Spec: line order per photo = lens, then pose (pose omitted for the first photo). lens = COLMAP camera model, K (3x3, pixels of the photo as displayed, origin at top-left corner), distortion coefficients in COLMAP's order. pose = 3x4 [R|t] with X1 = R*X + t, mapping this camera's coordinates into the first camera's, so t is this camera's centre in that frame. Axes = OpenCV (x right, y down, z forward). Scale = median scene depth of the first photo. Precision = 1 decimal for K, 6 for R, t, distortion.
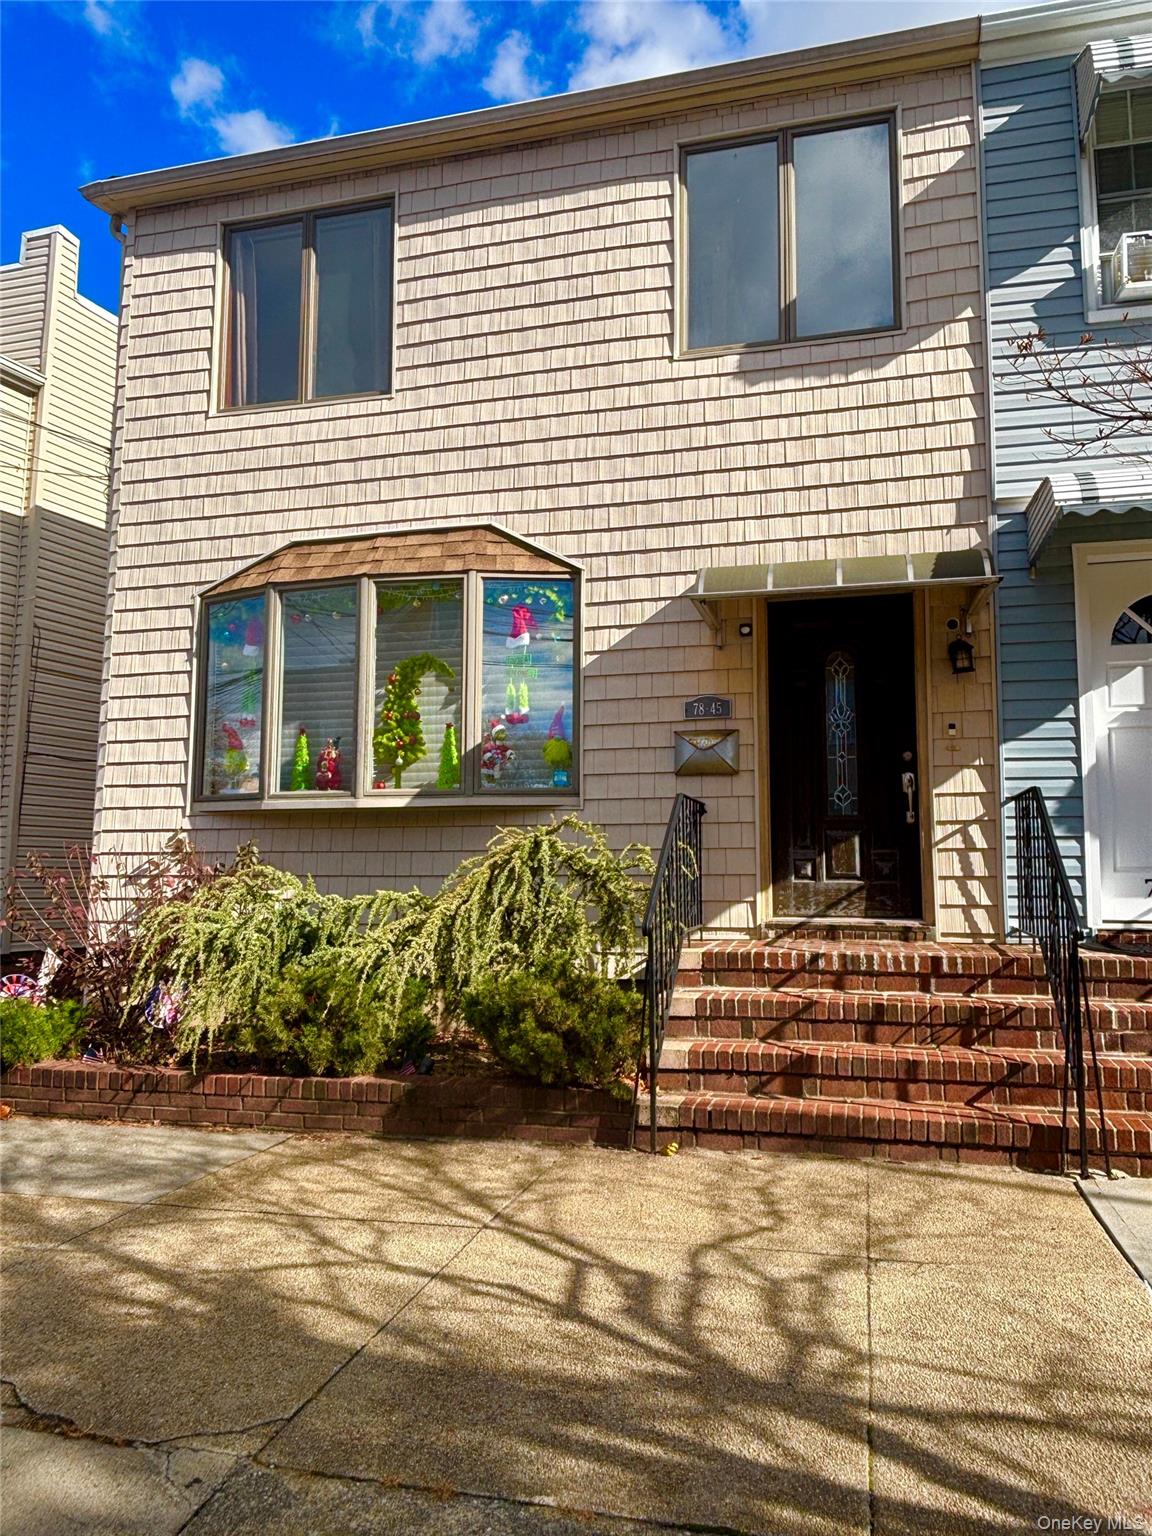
lens RADIAL K [[1046.9, 0, 574.1], [0, 1046.9, 766.7], [0, 0, 1]] dist [0.021357, -0.010429]
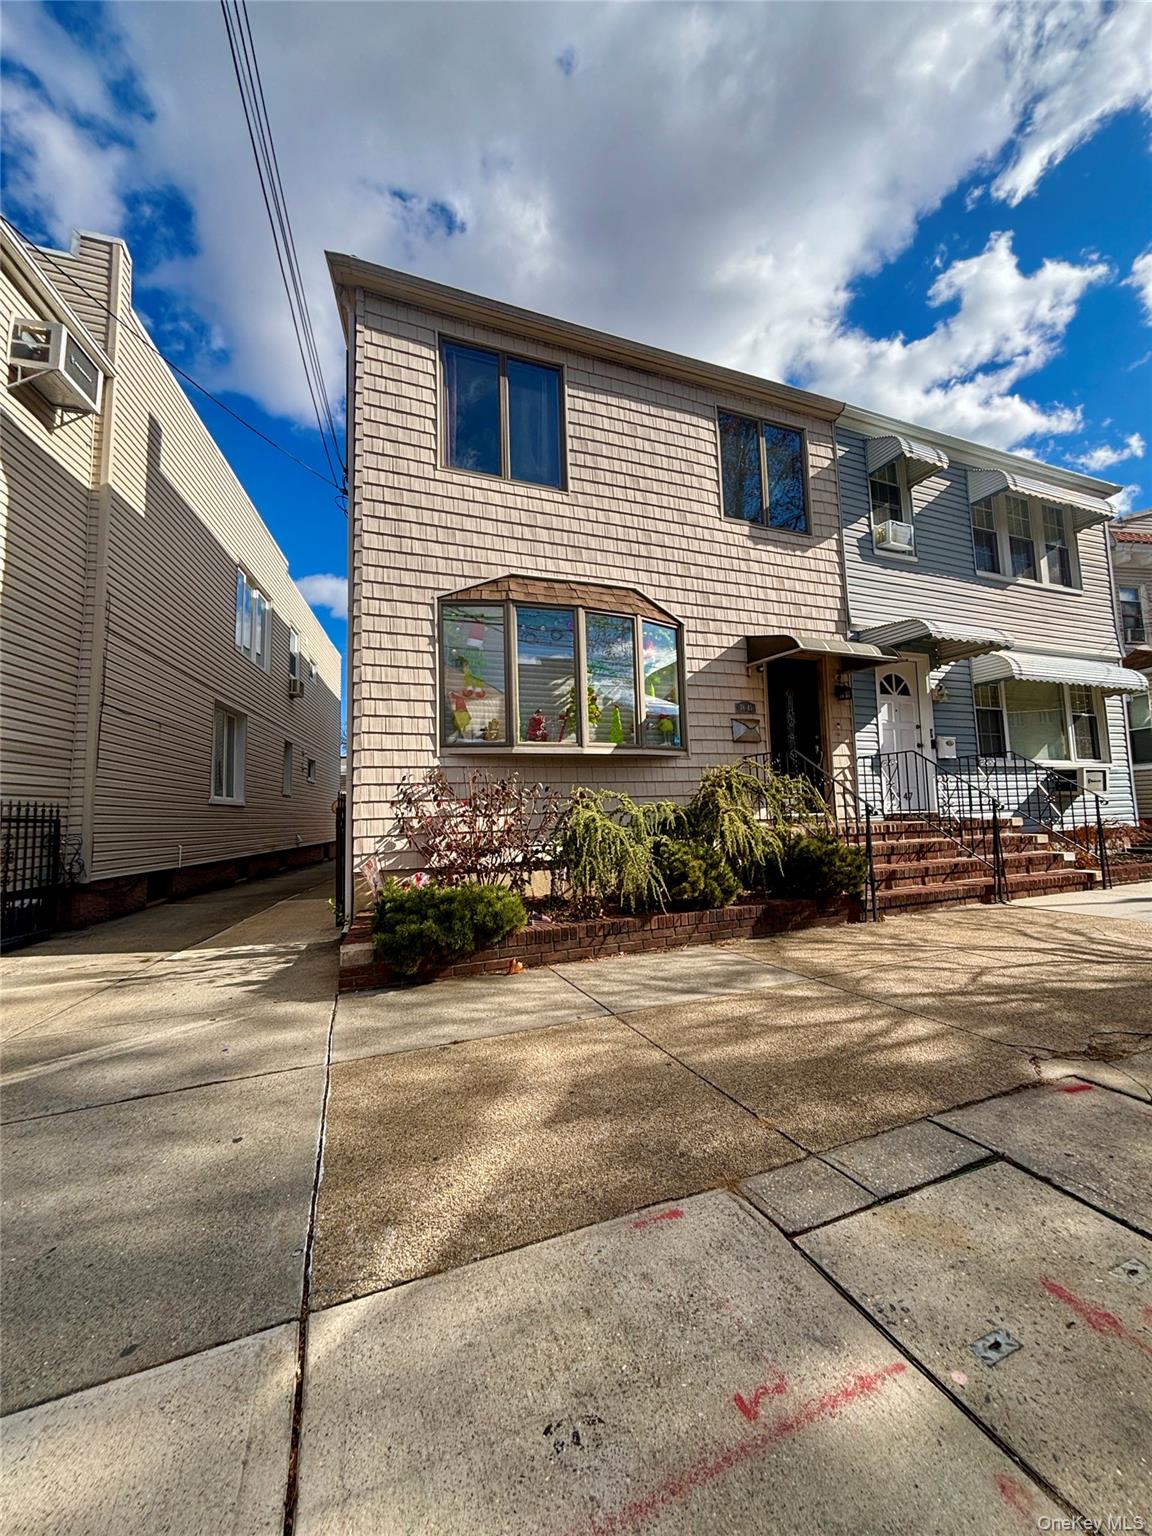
lens RADIAL K [[617.9, 0, 575.0], [0, 617.9, 764.2], [0, 0, 1]] dist [0.003514, 0.000518]
pose [[0.803416, 0.023293, 0.594962, -0.759922], [-0.030008, 0.999549, 0.001388, 0.053492], [-0.594661, -0.018969, 0.803752, 0.260702]]
